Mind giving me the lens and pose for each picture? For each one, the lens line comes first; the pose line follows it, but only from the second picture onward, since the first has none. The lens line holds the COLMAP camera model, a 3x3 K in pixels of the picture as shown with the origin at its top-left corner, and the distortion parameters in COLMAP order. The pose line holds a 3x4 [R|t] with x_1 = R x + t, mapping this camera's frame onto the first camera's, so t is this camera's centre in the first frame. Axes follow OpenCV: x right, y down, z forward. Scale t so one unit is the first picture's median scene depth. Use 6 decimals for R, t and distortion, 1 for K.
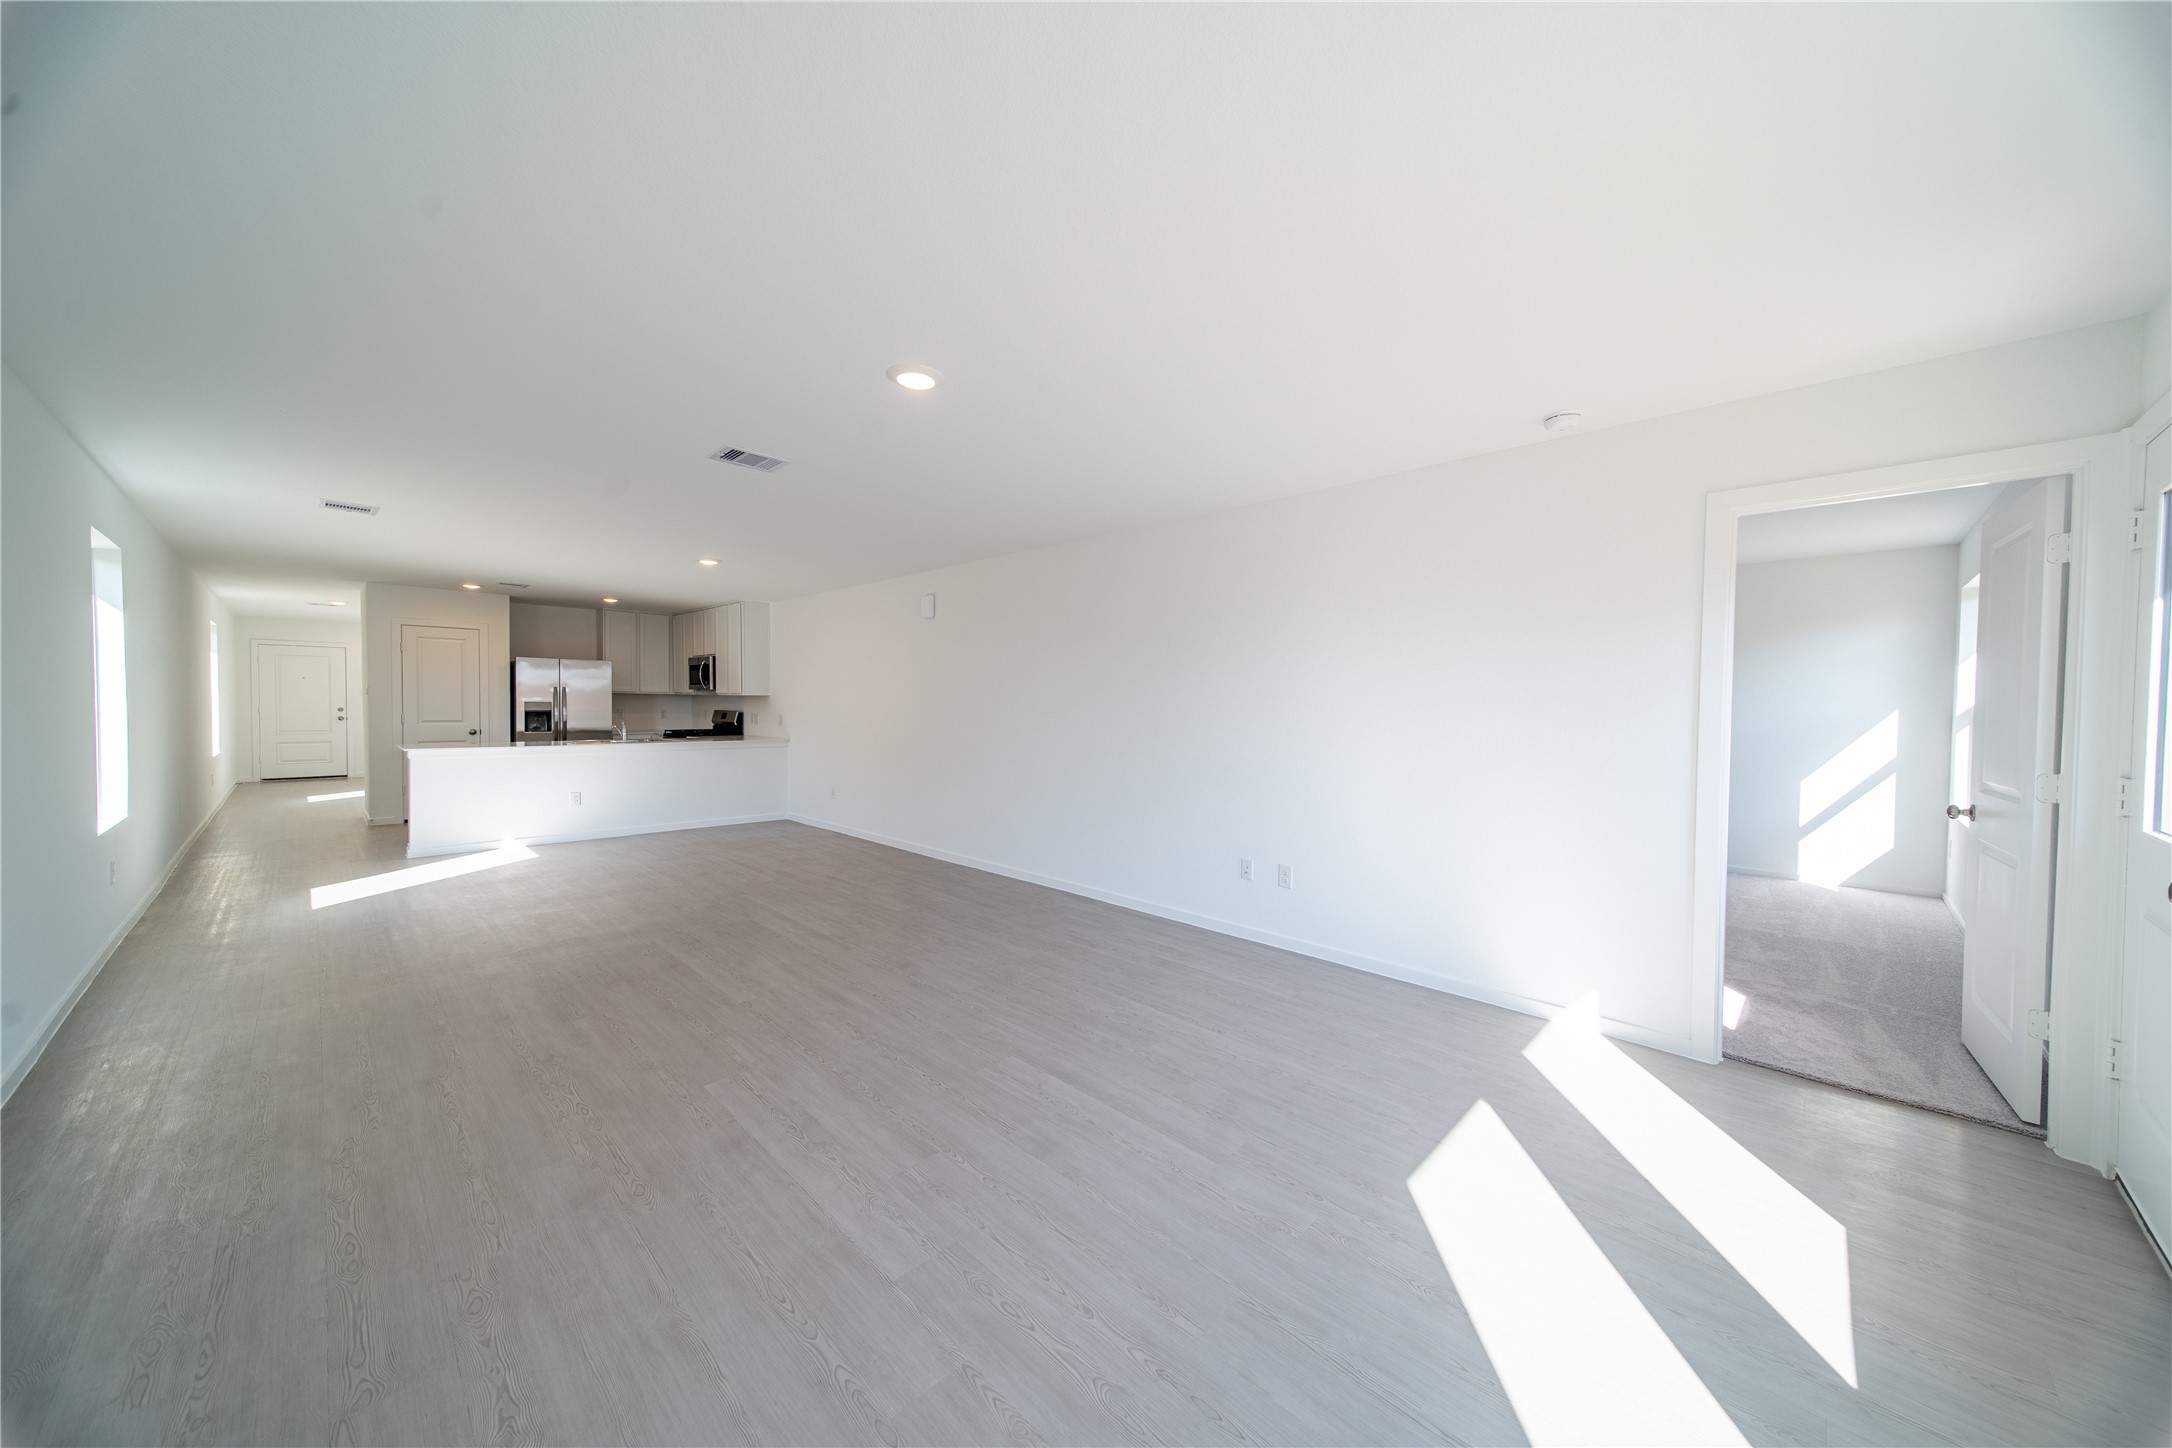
lens RADIAL K [[743.1, 0, 1089.6], [0, 743.1, 711.8], [0, 0, 1]] dist [0.019471, -0.002133]
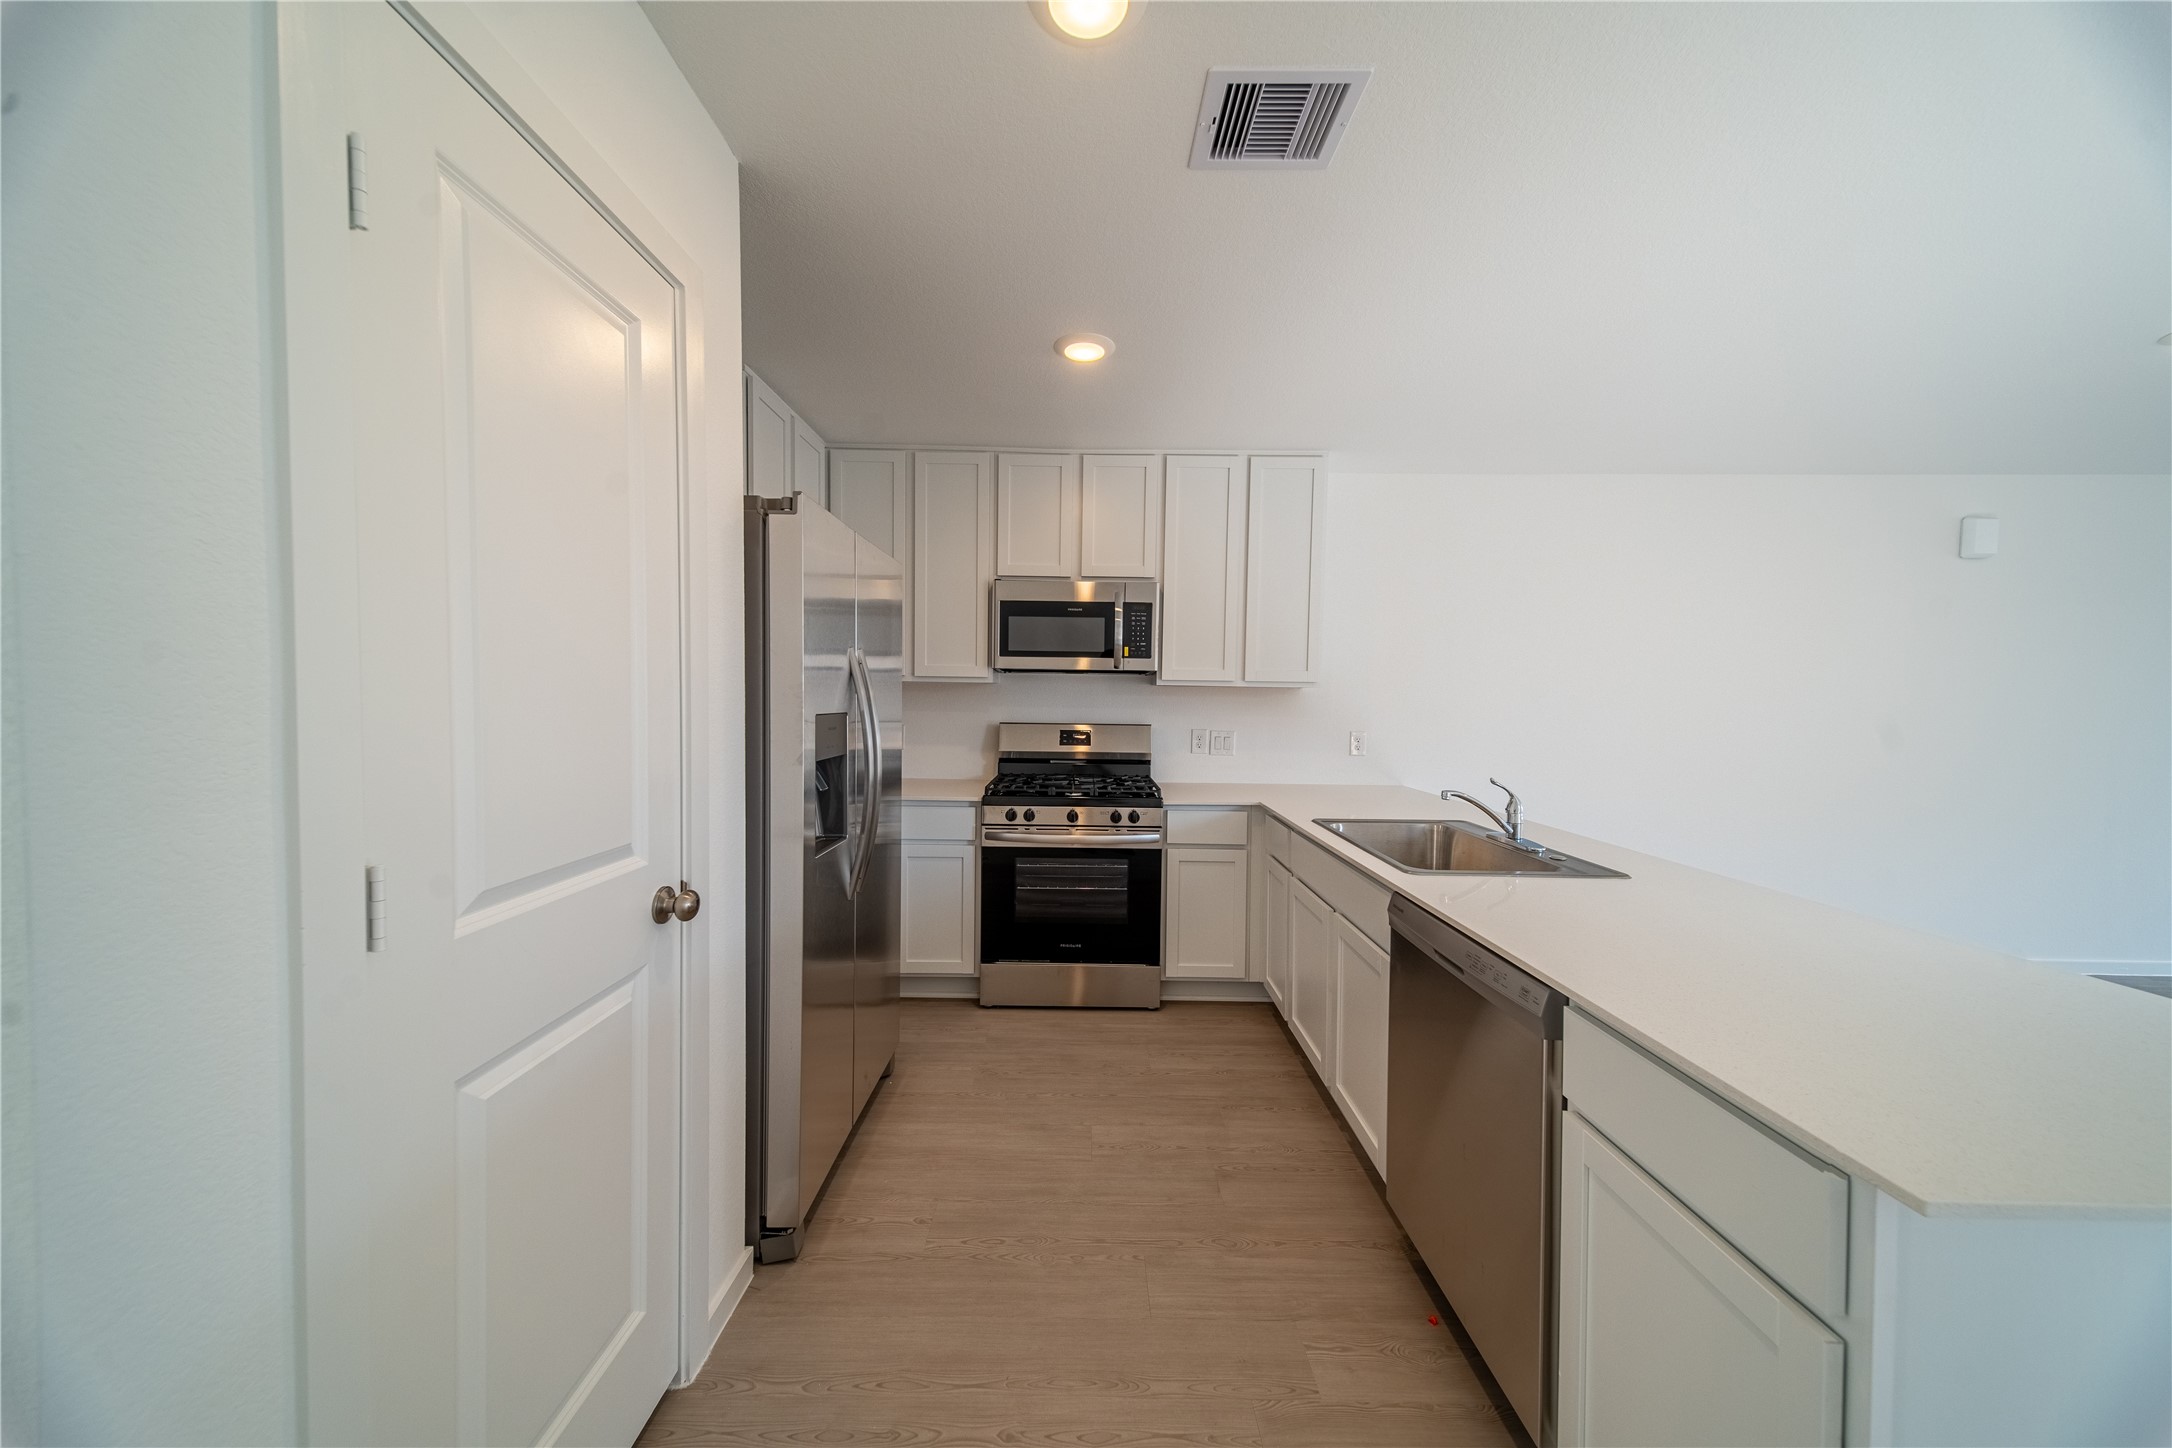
lens RADIAL K [[743.1, 0, 1086.4], [0, 743.1, 720.3], [0, 0, 1]] dist [0.019471, -0.002133]
pose [[0.718895, -0.023957, 0.694705, -0.822928], [0.002188, 0.999479, 0.032203, -0.017645], [-0.695115, -0.021631, 0.718573, 0.780970]]
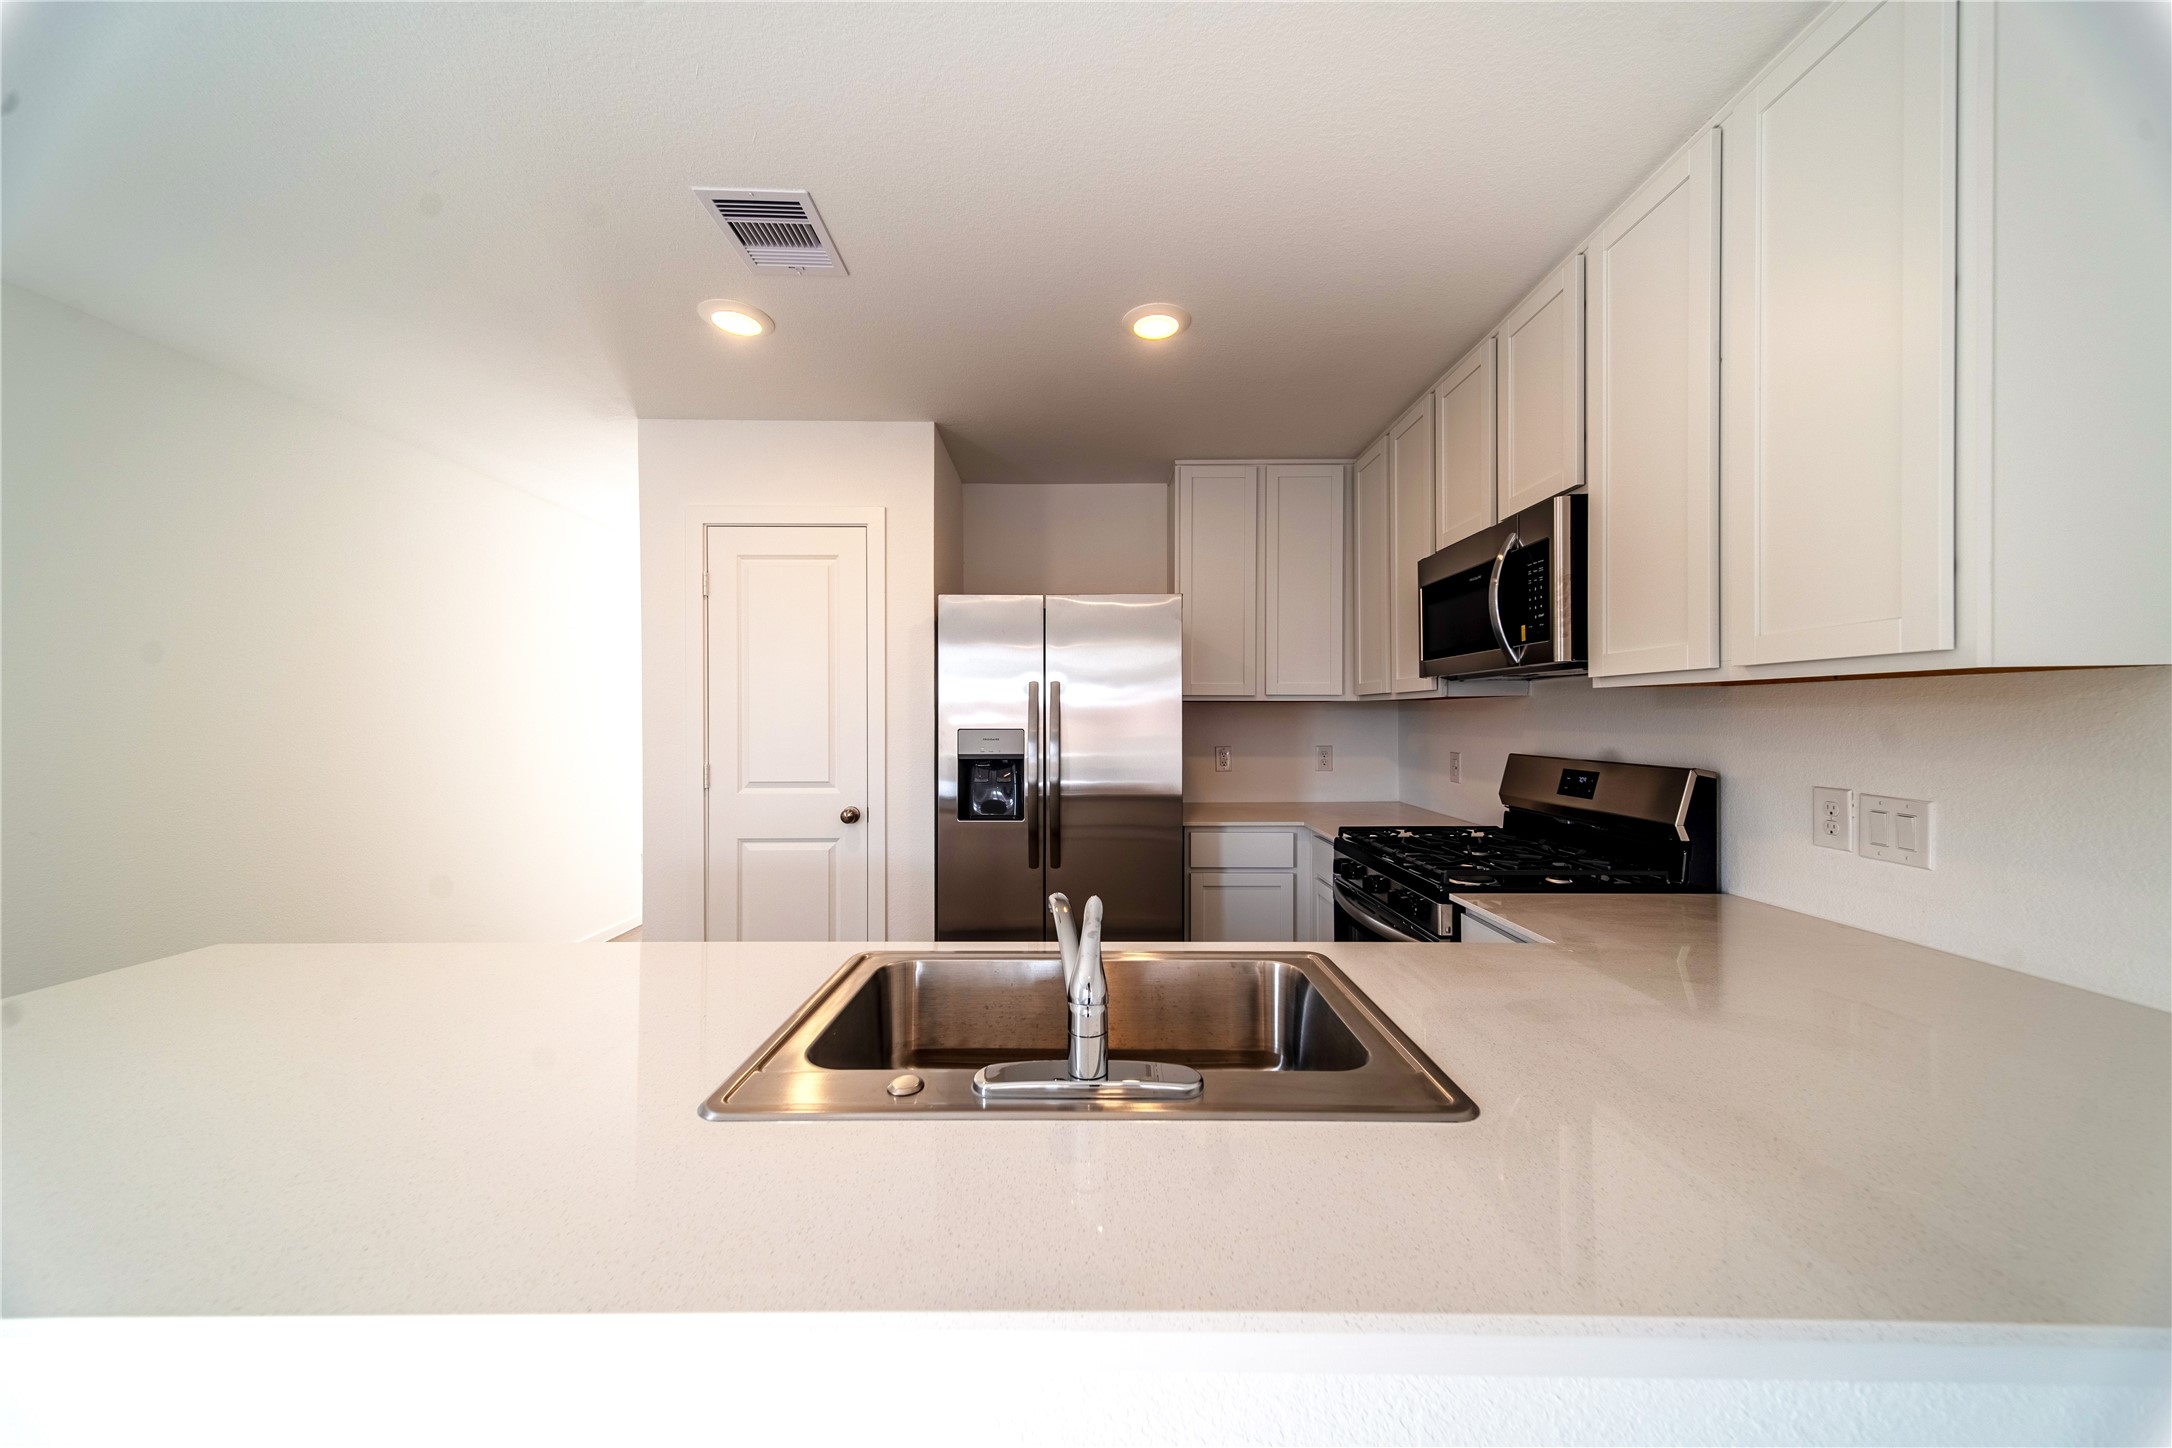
lens RADIAL K [[743.1, 0, 1086.0], [0, 743.1, 721.0], [0, 0, 1]] dist [0.019471, -0.002133]
pose [[0.698111, -0.010969, -0.715906, -0.468619], [0.001793, 0.999906, -0.013573, -0.011794], [0.715988, 0.008192, 0.698065, 0.795326]]
